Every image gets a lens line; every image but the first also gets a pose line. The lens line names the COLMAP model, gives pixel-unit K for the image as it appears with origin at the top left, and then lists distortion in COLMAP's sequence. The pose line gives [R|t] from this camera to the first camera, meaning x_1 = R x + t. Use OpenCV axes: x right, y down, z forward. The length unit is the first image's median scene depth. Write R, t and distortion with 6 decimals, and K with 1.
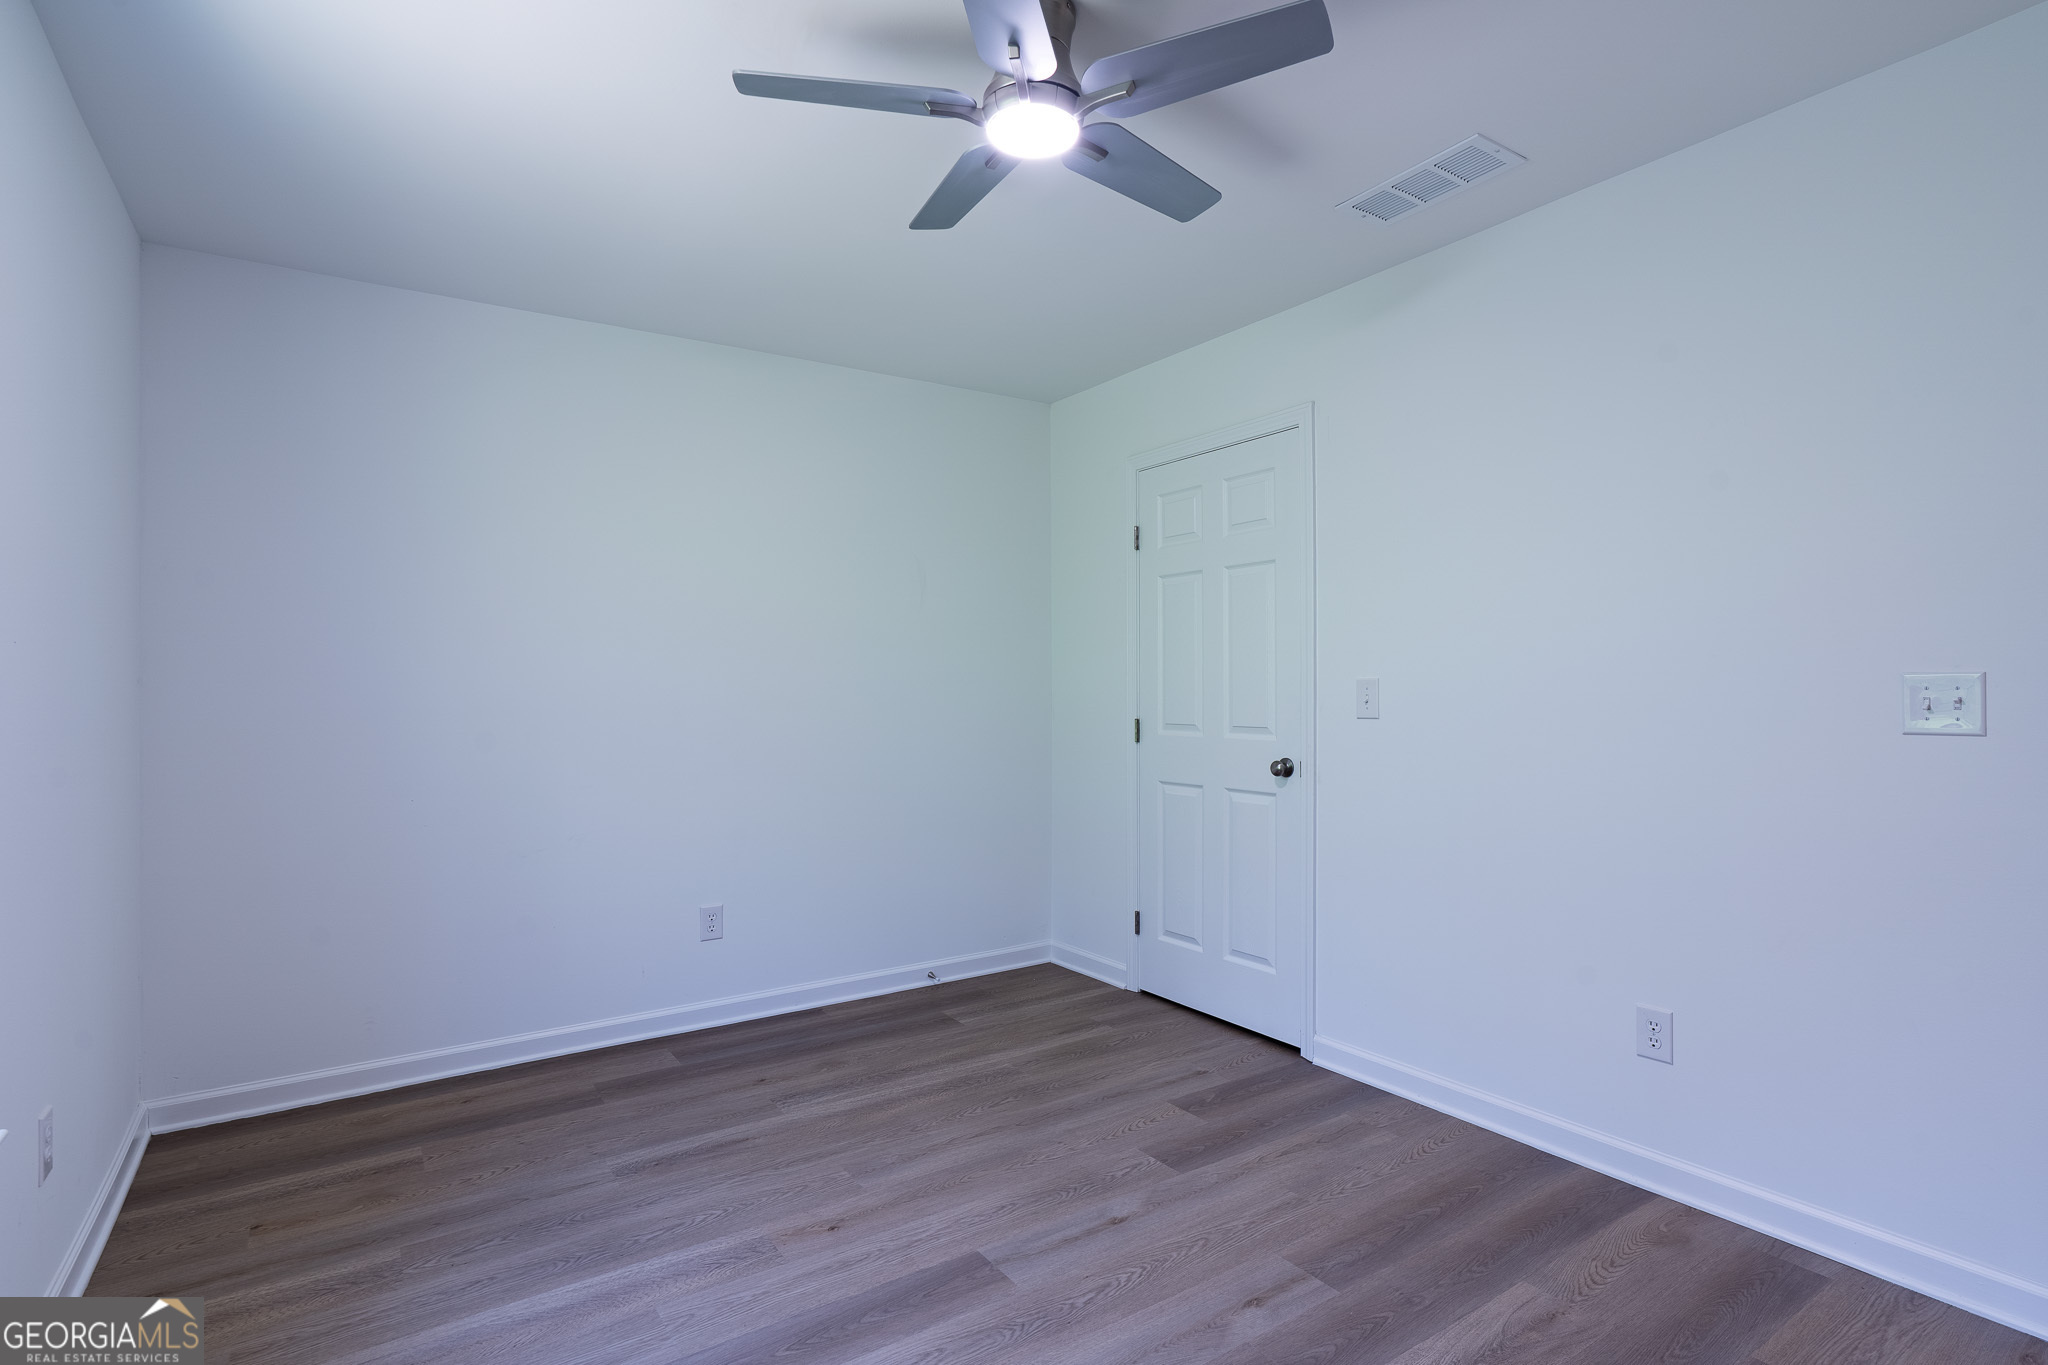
lens RADIAL K [[1062.1, 0, 930.2], [0, 1062.1, 667.2], [0, 0, 1]] dist [-0.005495, 0.000776]
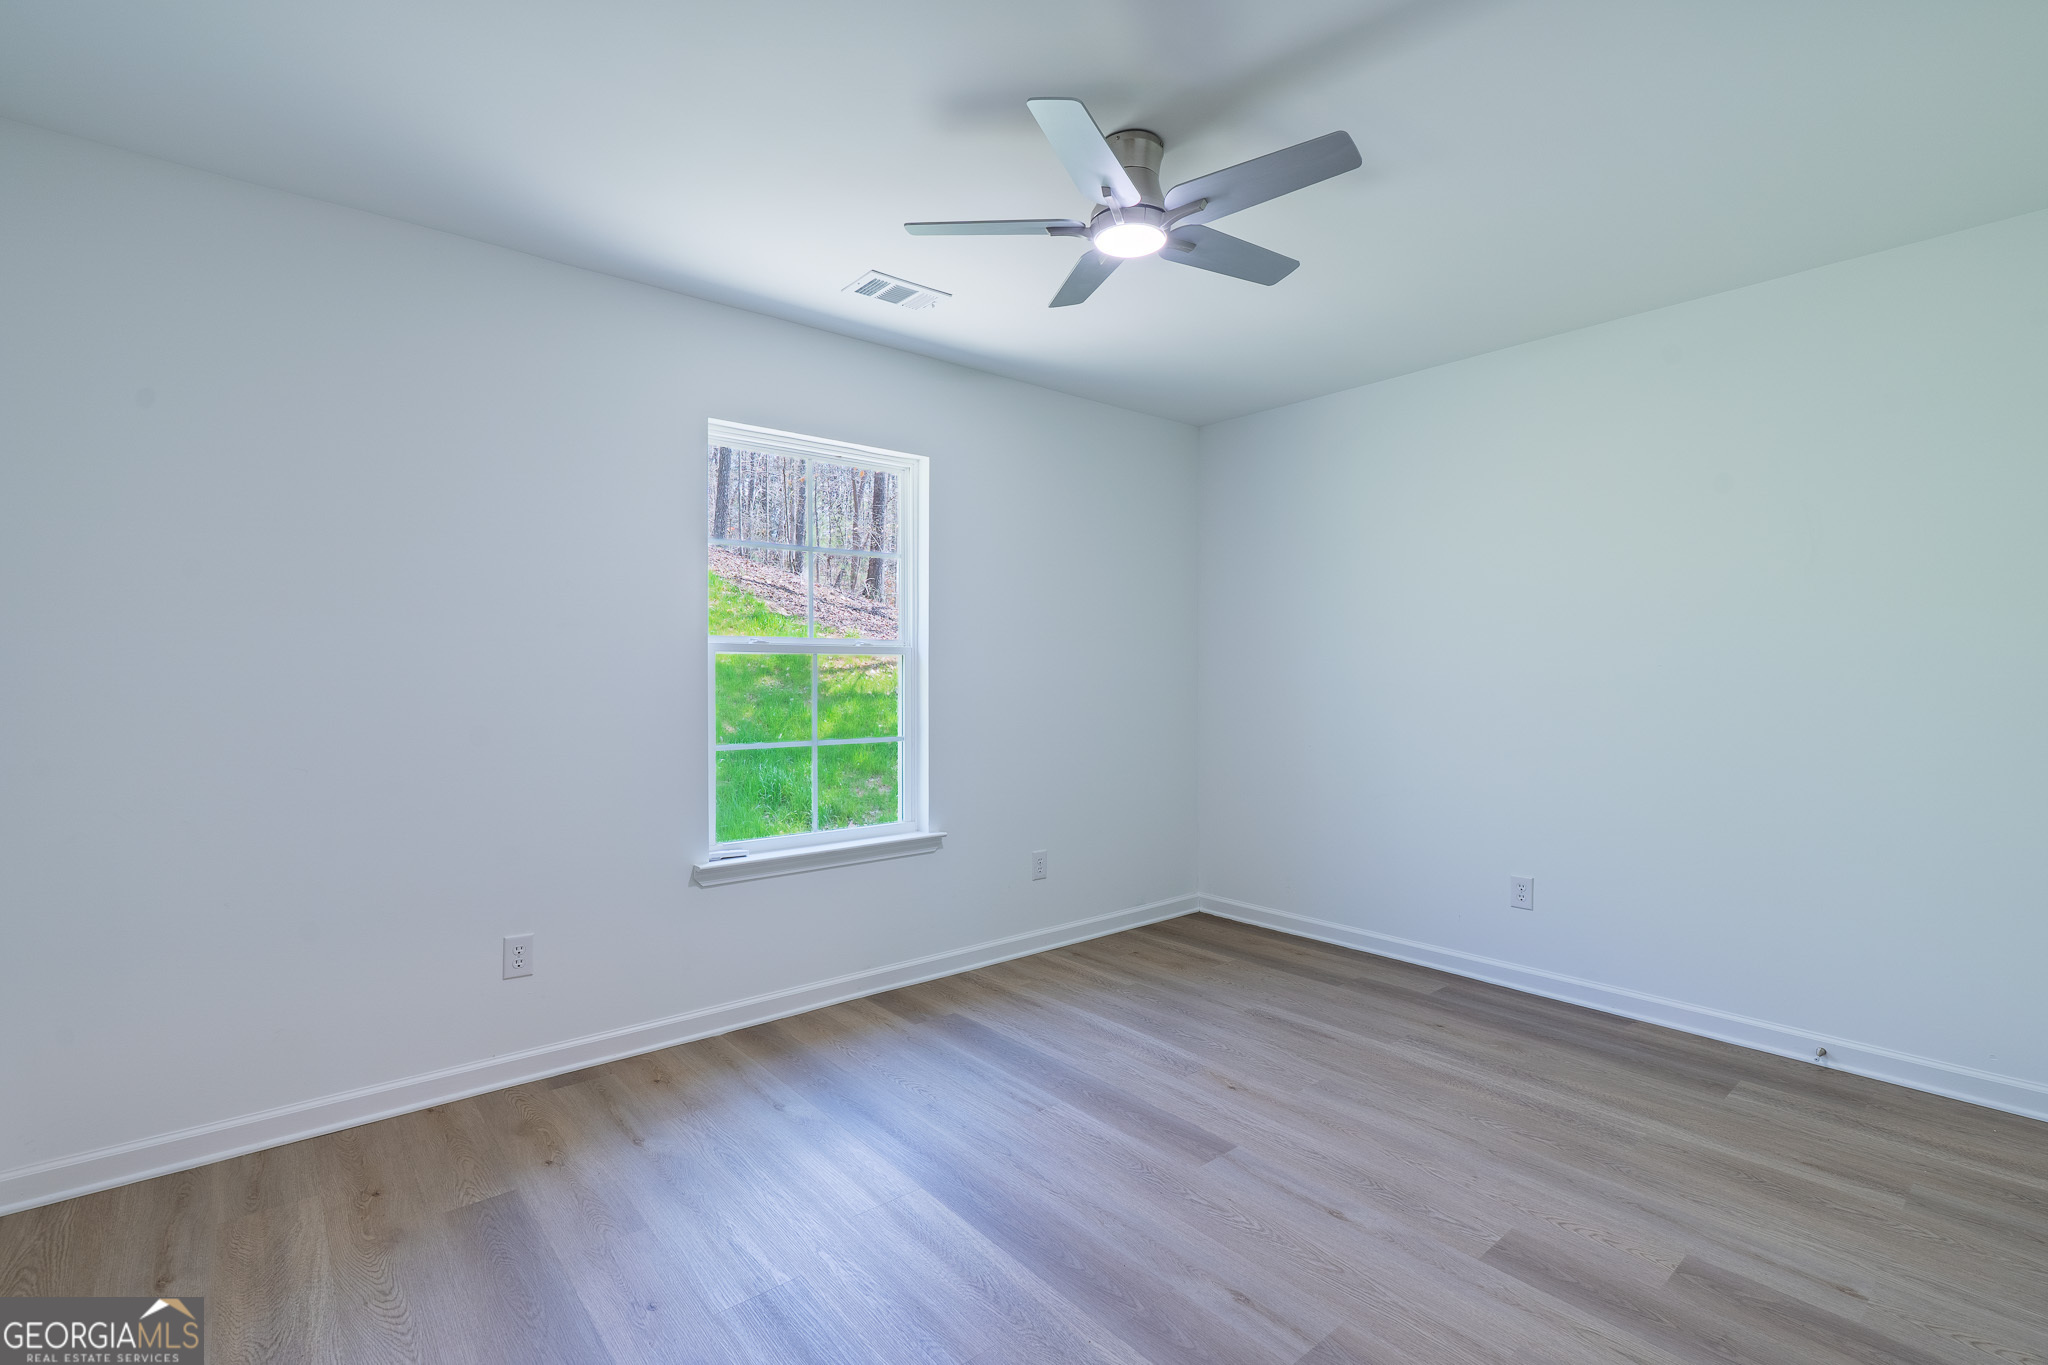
lens RADIAL K [[926.3, 0, 1034.0], [0, 926.3, 675.7], [0, 0, 1]] dist [-0.001133, 0.001264]
pose [[0.115338, 0.009288, -0.993283, 0.814008], [0.021125, 0.999707, 0.011801, 0.003666], [0.993102, -0.022345, 0.115108, 0.517088]]
